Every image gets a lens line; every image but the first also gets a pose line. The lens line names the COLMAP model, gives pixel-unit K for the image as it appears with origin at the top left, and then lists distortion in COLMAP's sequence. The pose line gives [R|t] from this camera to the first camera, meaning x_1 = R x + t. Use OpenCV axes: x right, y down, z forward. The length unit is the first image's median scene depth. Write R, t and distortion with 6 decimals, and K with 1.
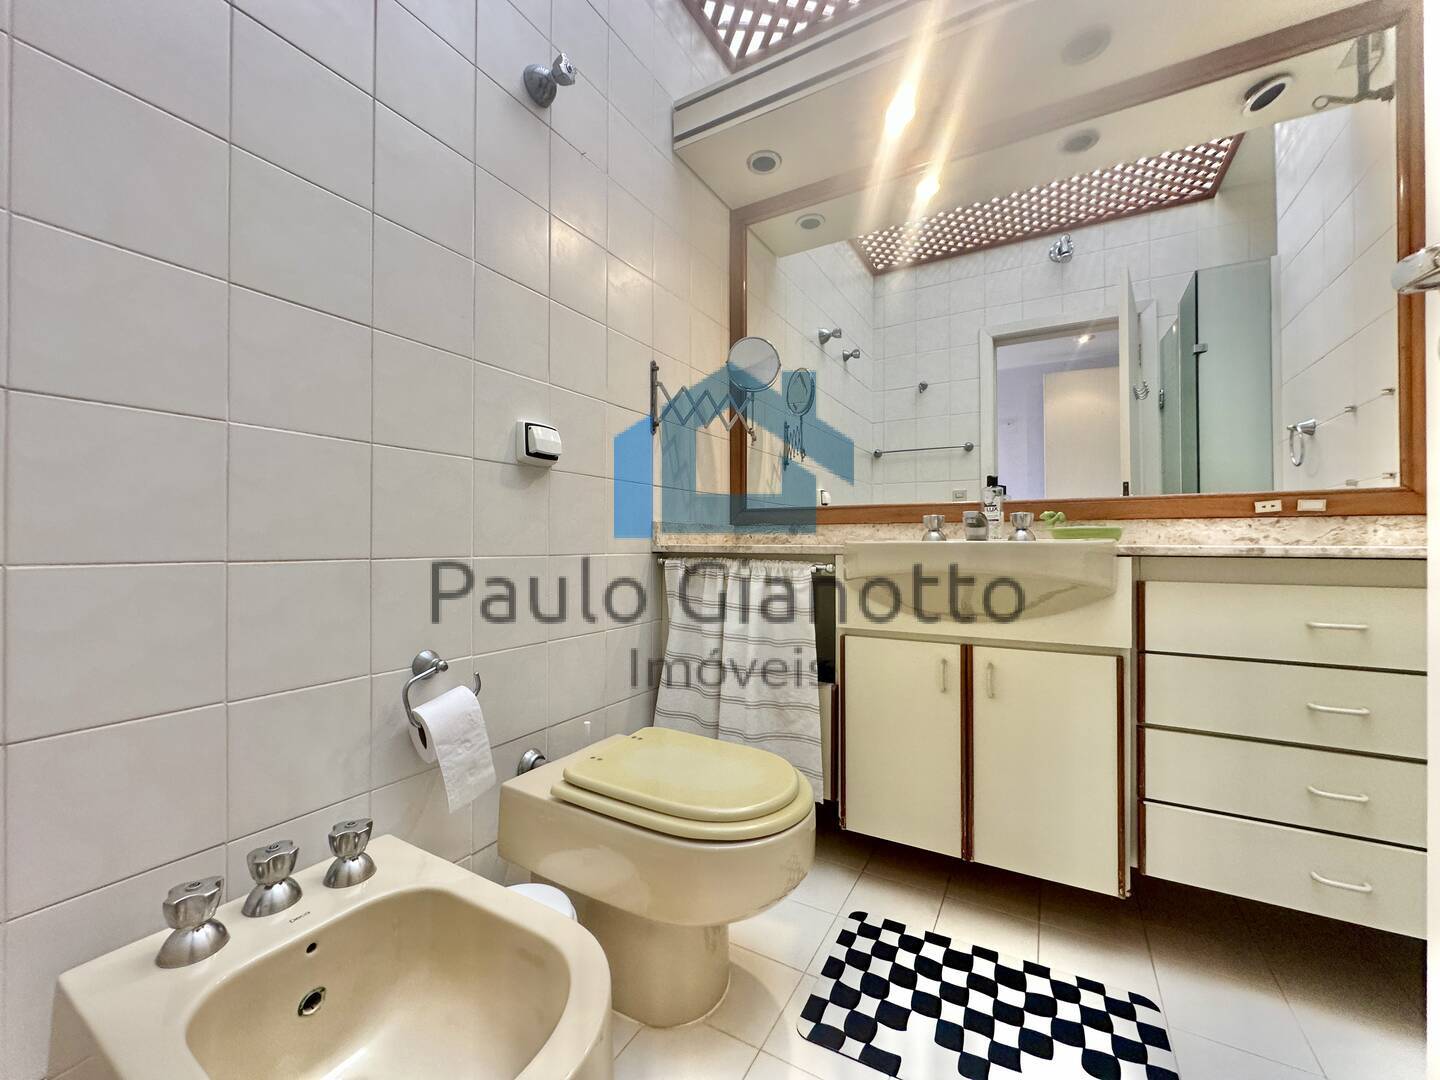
lens RADIAL K [[579.4, 0, 723.9], [0, 579.4, 538.5], [0, 0, 1]] dist [-0.006507, 0.001112]
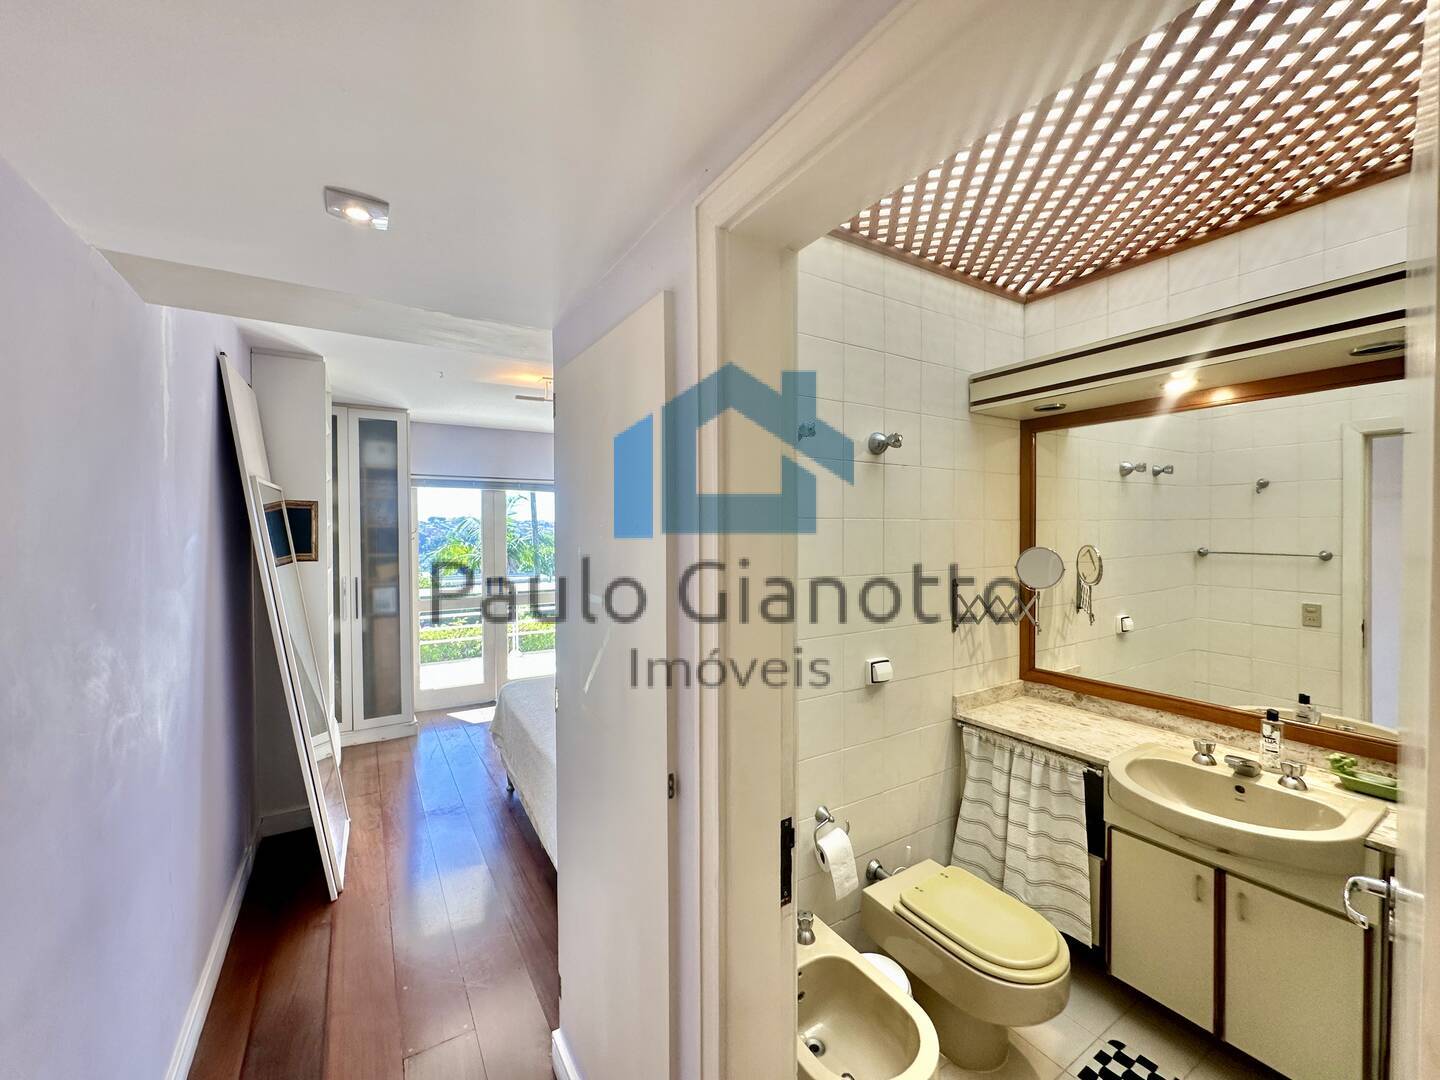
lens RADIAL K [[579.4, 0, 722.3], [0, 579.4, 539.9], [0, 0, 1]] dist [-0.006507, 0.001112]
pose [[0.883677, 0.004335, -0.468076, 0.042780], [0.007870, 0.999678, 0.024115, -0.571849], [0.468030, -0.024993, 0.883359, -0.598577]]
